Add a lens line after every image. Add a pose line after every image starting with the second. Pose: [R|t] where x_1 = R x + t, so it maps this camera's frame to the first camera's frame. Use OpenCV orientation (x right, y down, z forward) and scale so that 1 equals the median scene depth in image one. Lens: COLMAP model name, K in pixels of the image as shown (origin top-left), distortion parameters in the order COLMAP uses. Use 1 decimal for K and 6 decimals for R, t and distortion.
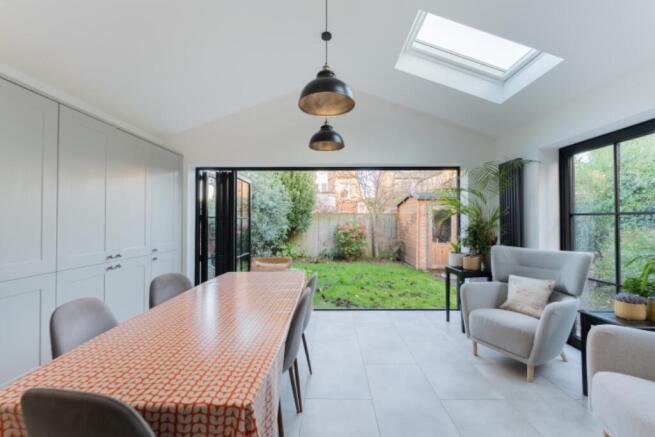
lens RADIAL K [[251.8, 0, 327.8], [0, 251.8, 221.4], [0, 0, 1]] dist [0.000087, -0.000069]
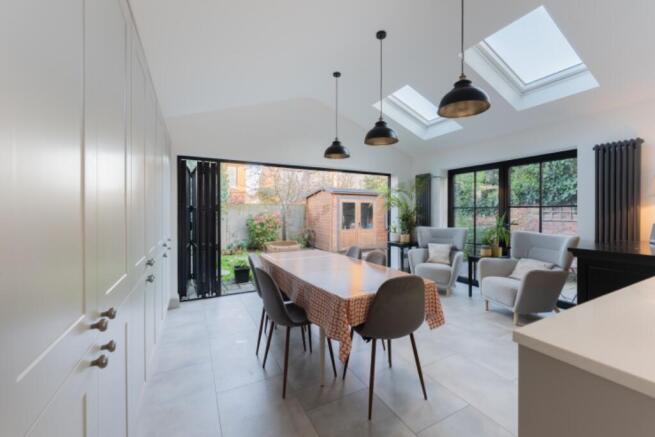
lens RADIAL K [[261.1, 0, 327.5], [0, 261.1, 218.5], [0, 0, 1]] dist [-0.000380, -0.000028]
pose [[0.885533, -0.010322, 0.464461, -0.472918], [-0.001248, 0.999697, 0.024597, 0.002162], [-0.464574, -0.022361, 0.885252, -0.158667]]
